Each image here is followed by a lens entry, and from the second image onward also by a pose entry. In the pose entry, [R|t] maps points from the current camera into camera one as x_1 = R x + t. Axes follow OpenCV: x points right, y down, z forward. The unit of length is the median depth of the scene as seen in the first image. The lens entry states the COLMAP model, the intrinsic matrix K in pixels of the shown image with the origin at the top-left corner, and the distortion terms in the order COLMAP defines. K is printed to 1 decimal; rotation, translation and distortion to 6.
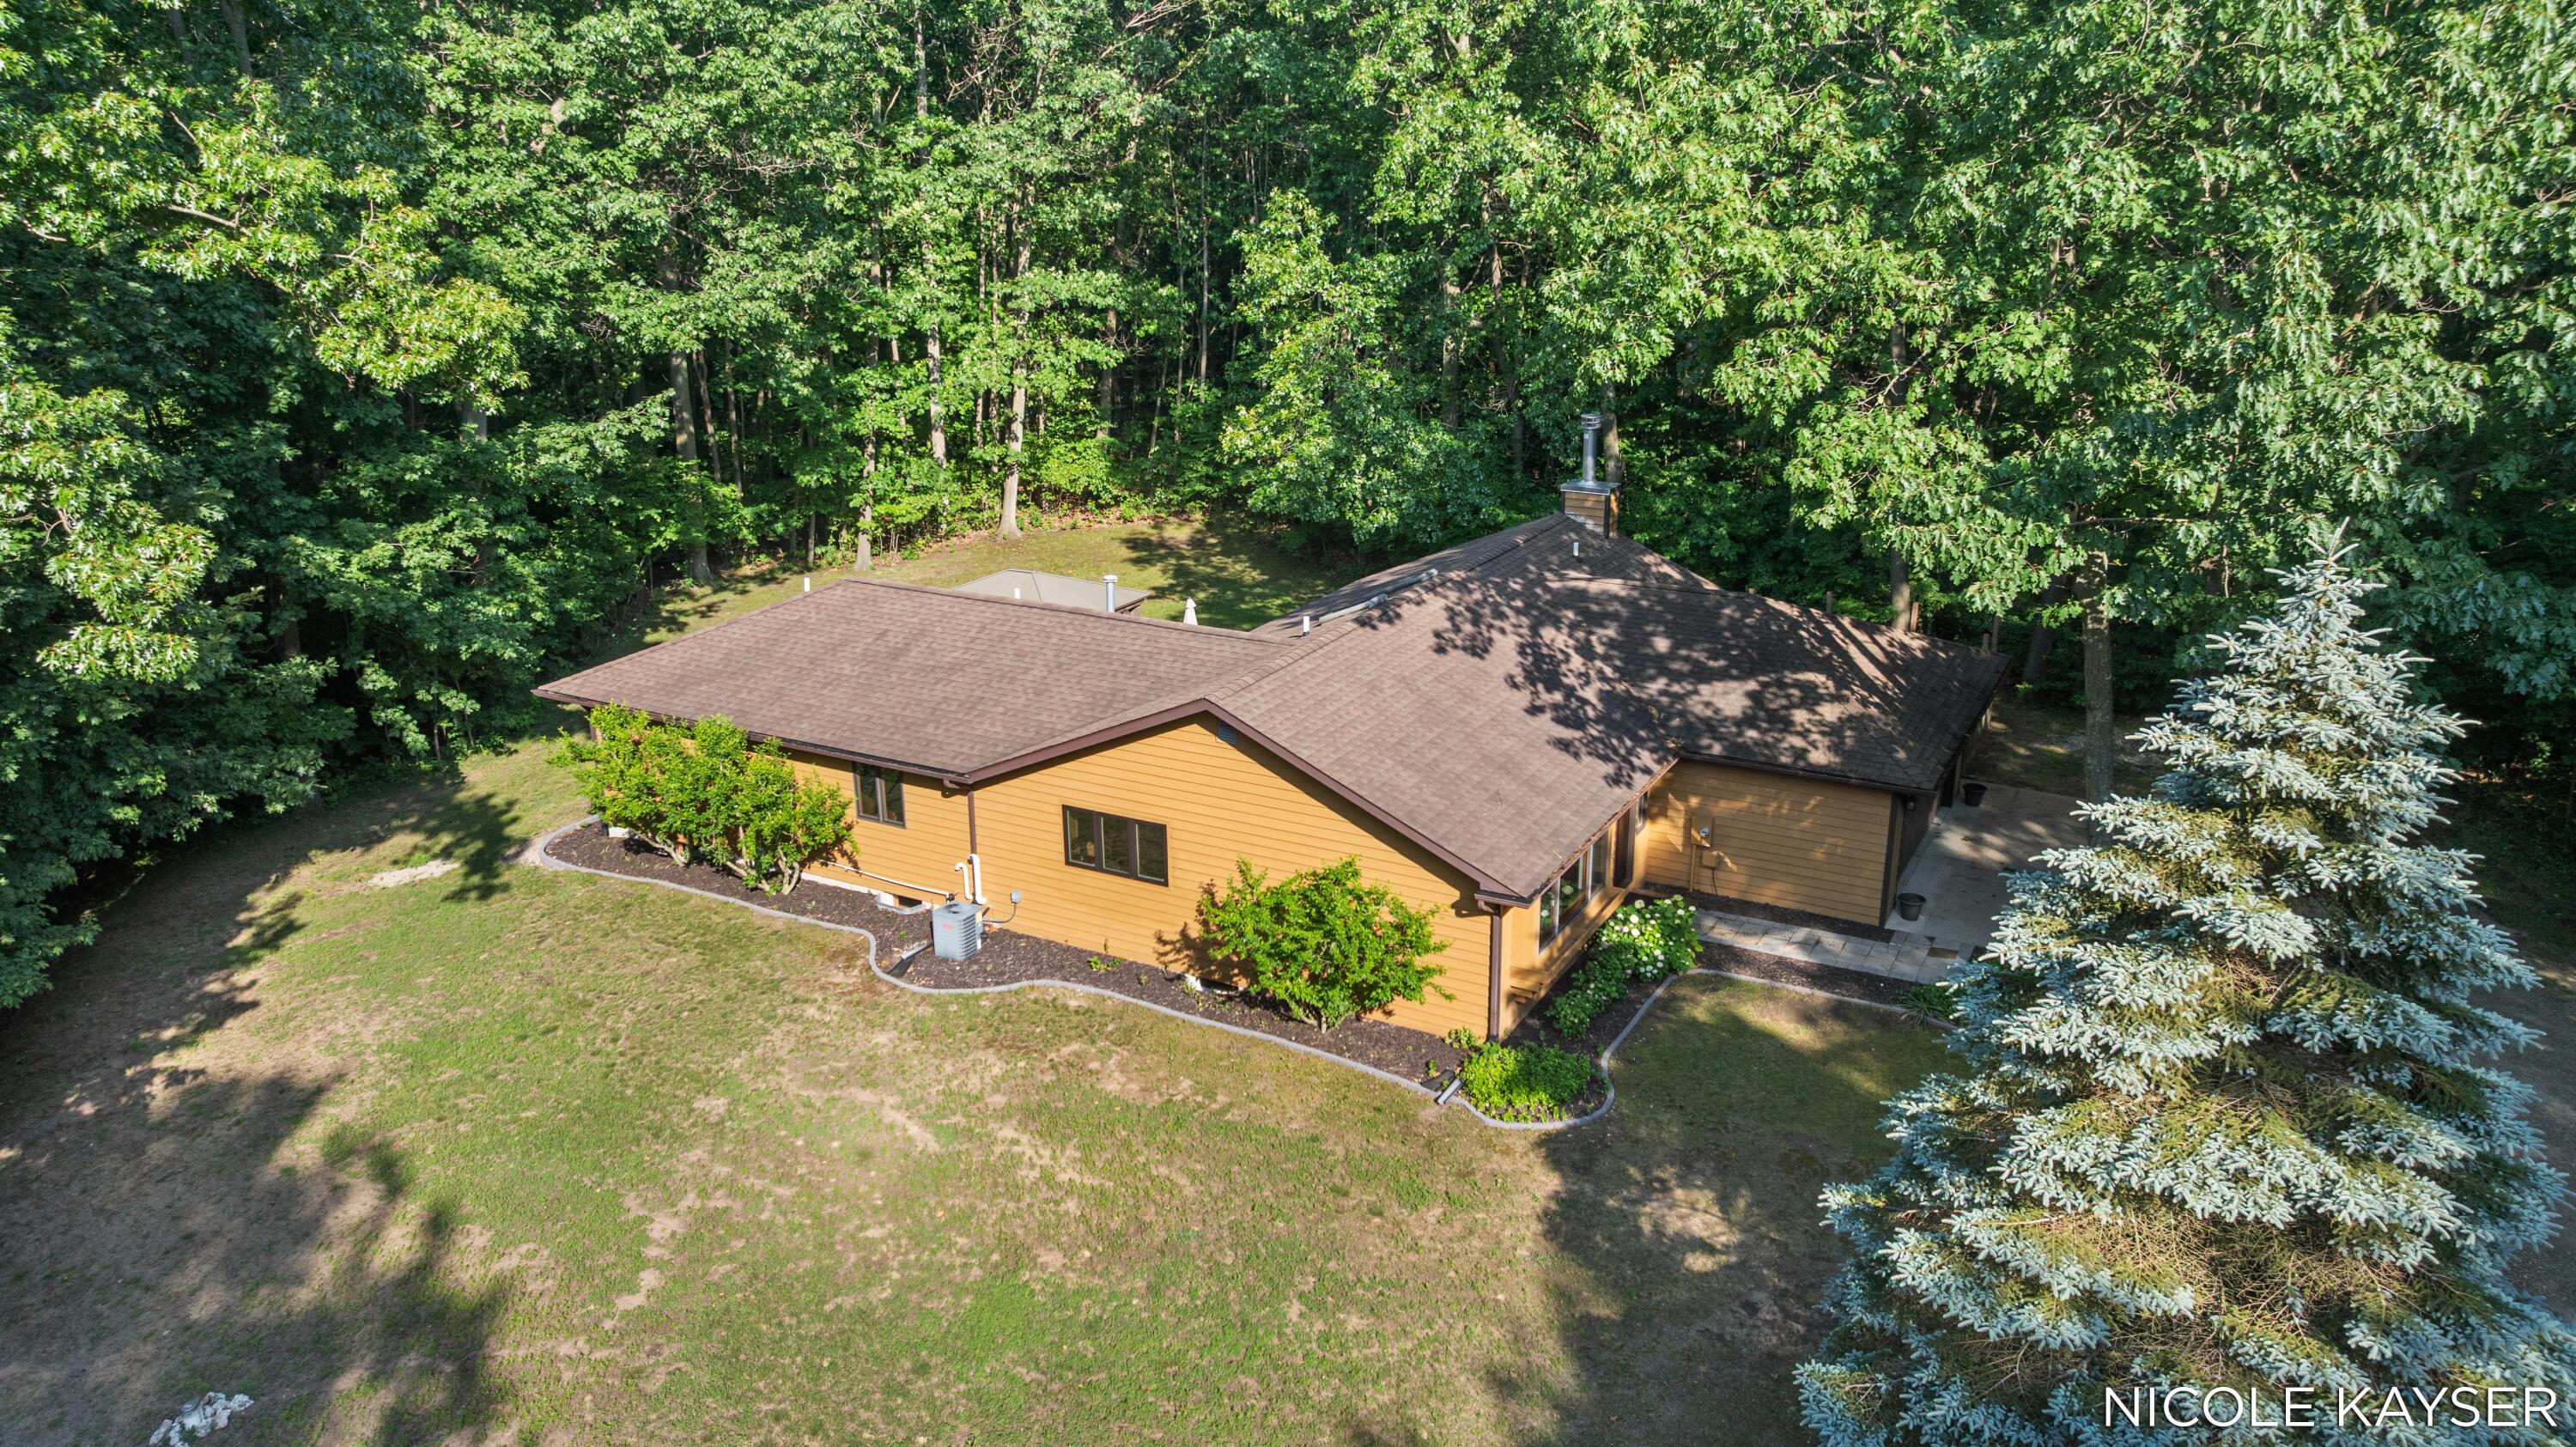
lens RADIAL K [[1810.3, 0, 1315.3], [0, 1810.3, 723.8], [0, 0, 1]] dist [-0.018698, -0.001989]
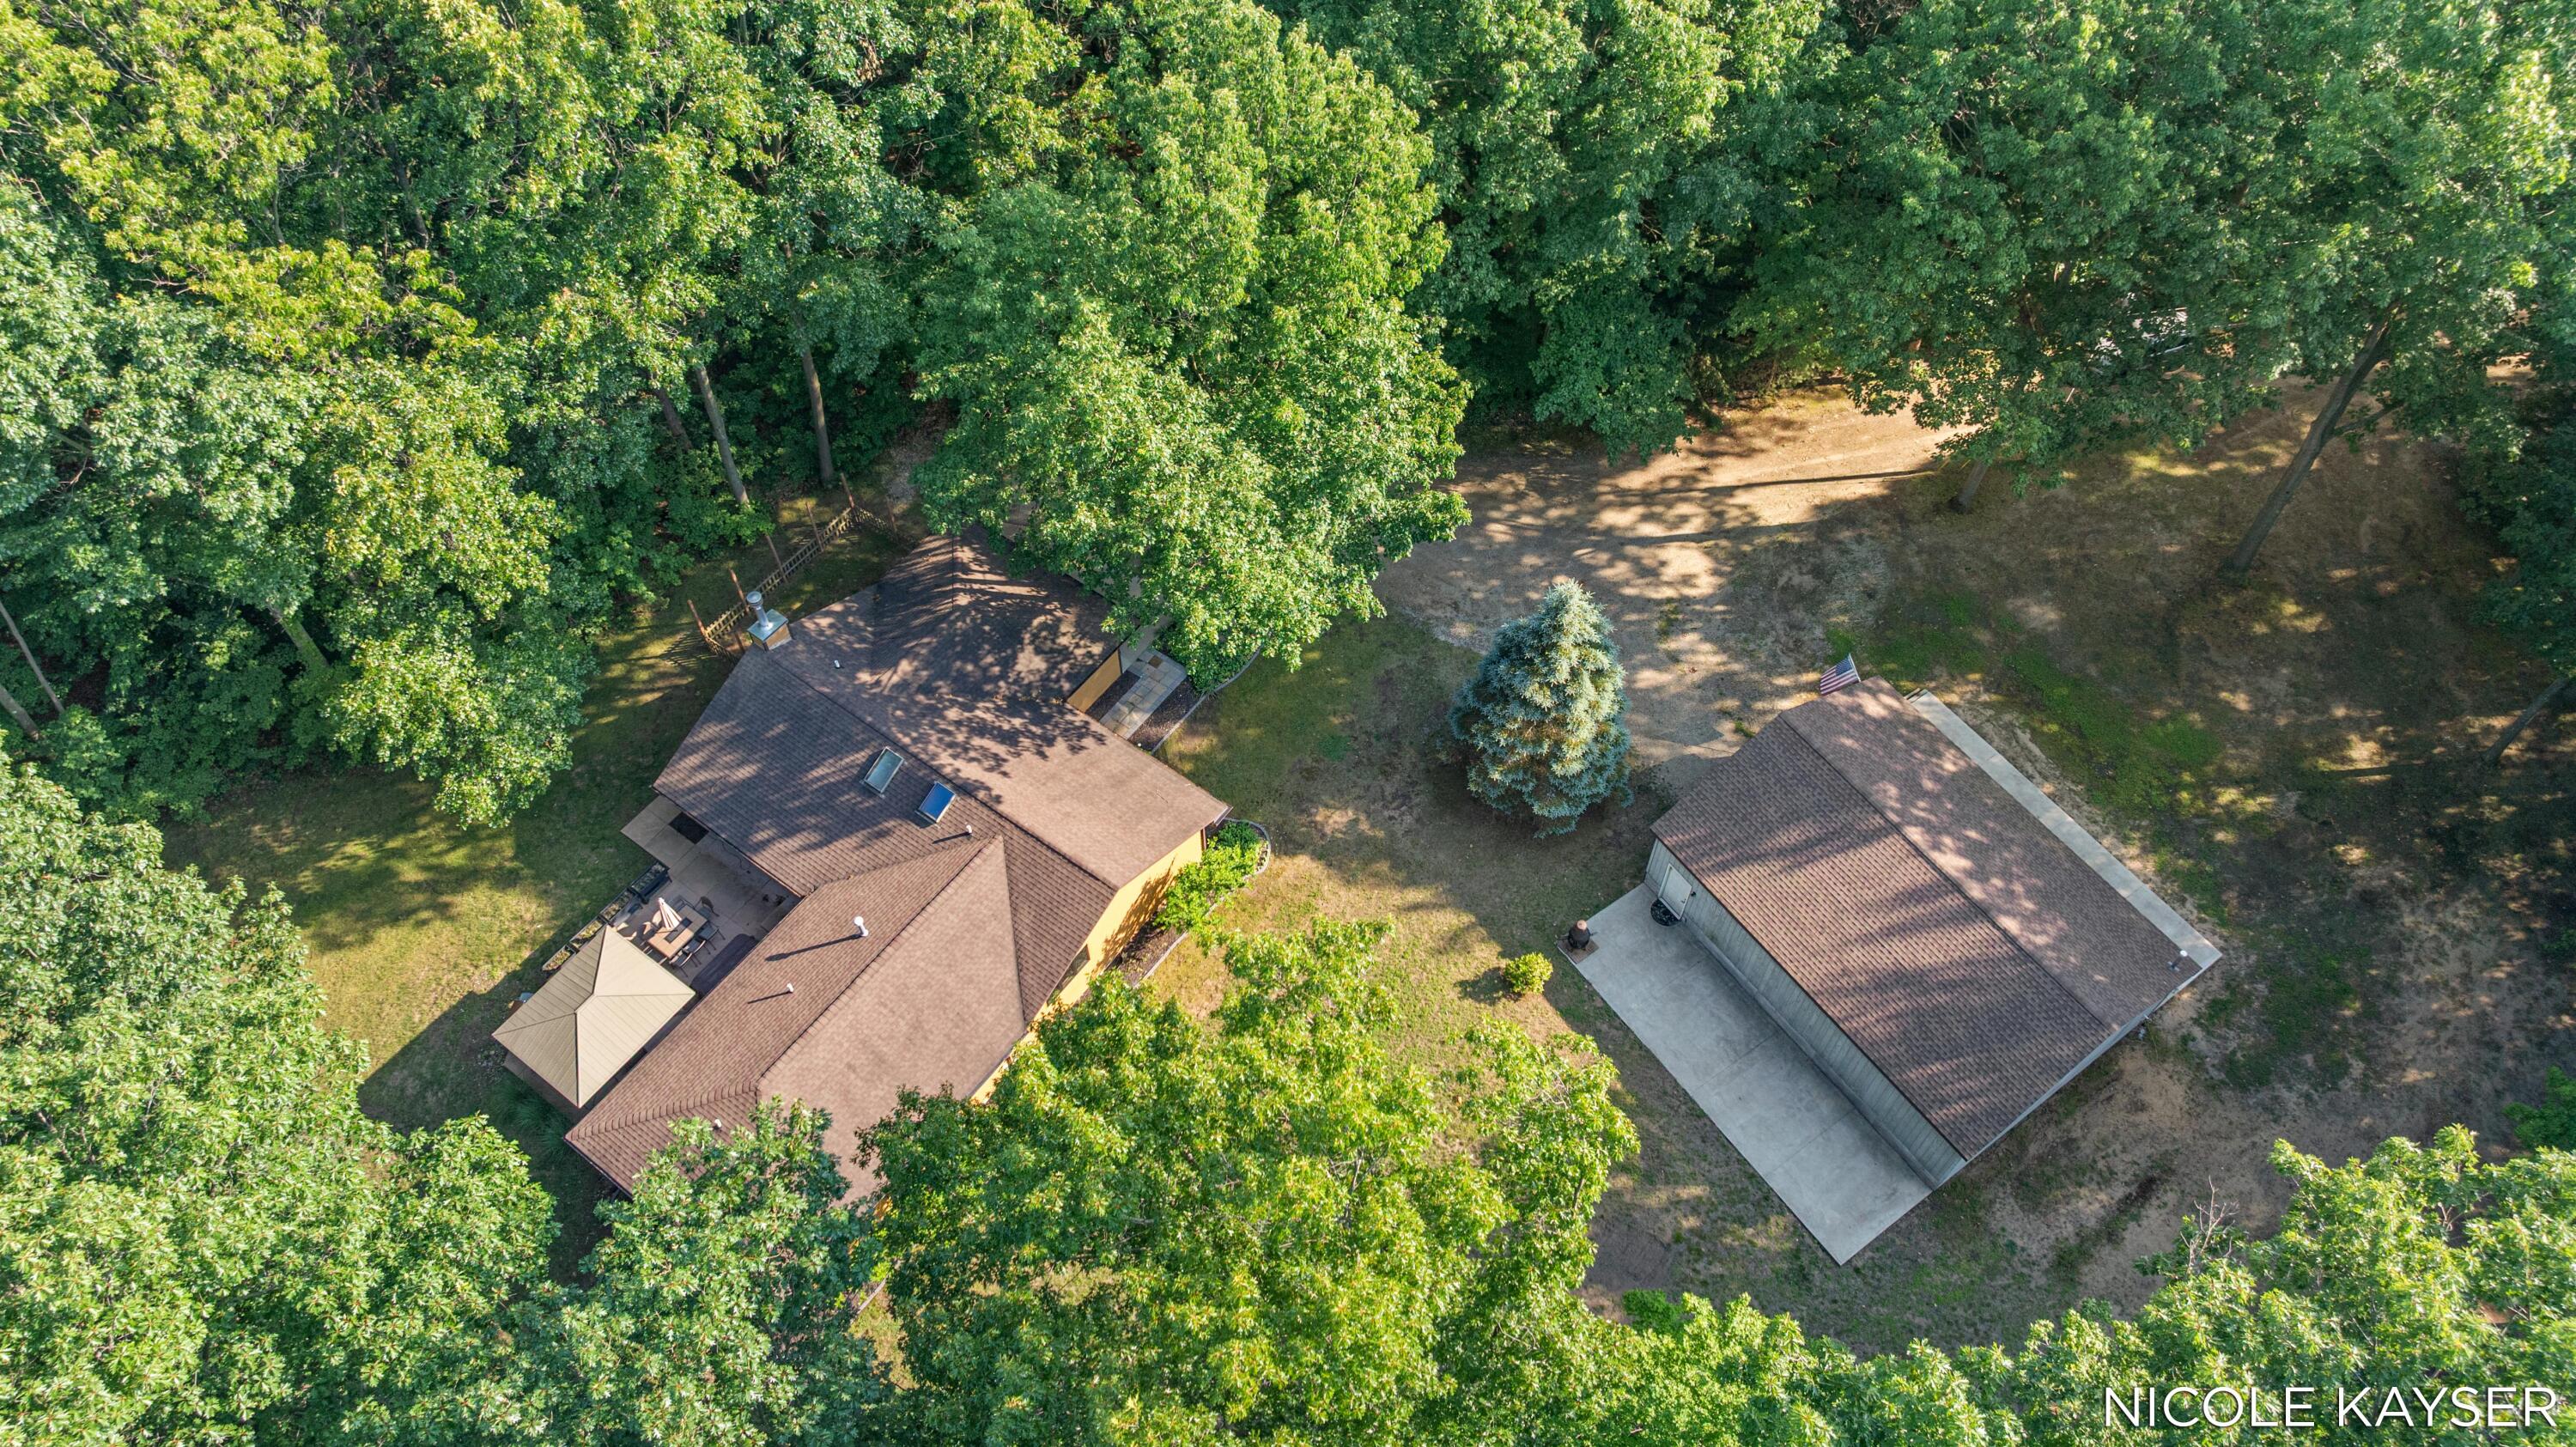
lens RADIAL K [[1810.3, 0, 1294.5], [0, 1810.3, 718.3], [0, 0, 1]] dist [-0.018698, -0.001989]
pose [[0.145264, -0.812054, 0.565214, -0.664052], [0.319021, 0.579205, 0.750165, -1.025843], [-0.936549, 0.071344, 0.343200, 0.073902]]
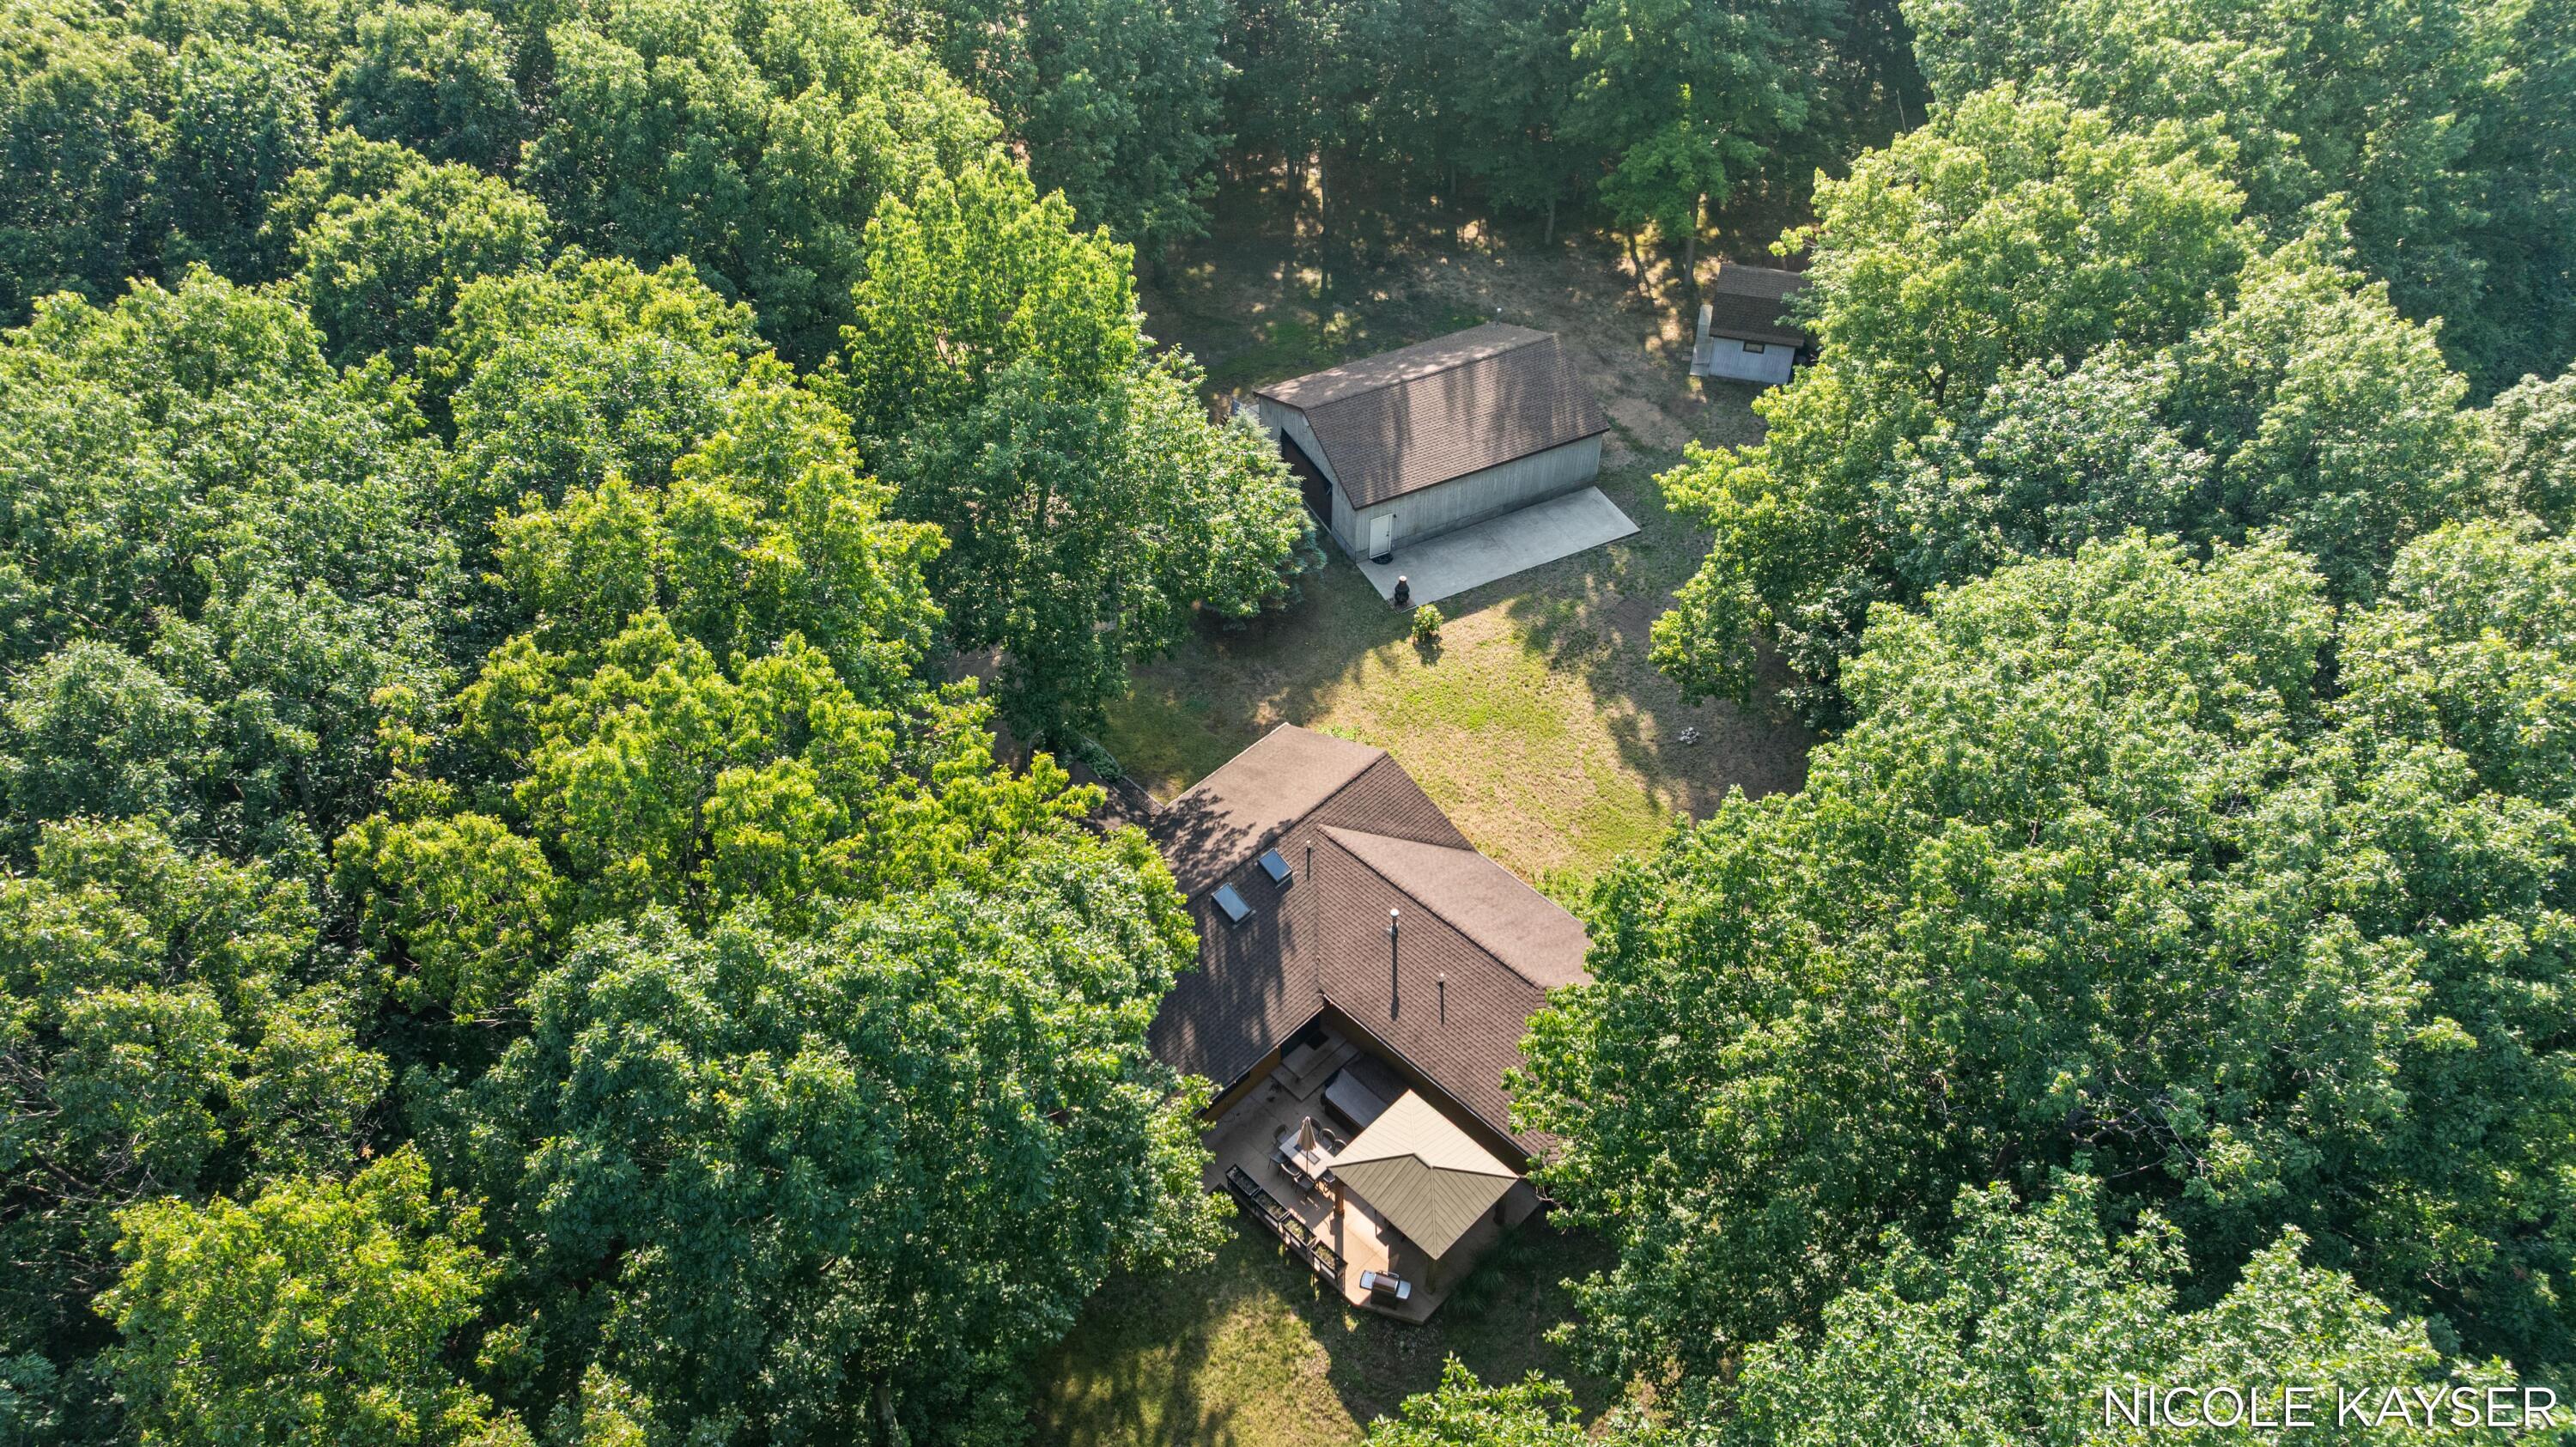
lens RADIAL K [[1810.3, 0, 1279.4], [0, 1810.3, 734.2], [0, 0, 1]] dist [-0.018698, -0.001989]
pose [[-0.958023, -0.200553, 0.204865, -0.274597], [0.090842, 0.465407, 0.880422, -1.452624], [-0.271917, 0.862076, -0.427653, 1.362936]]
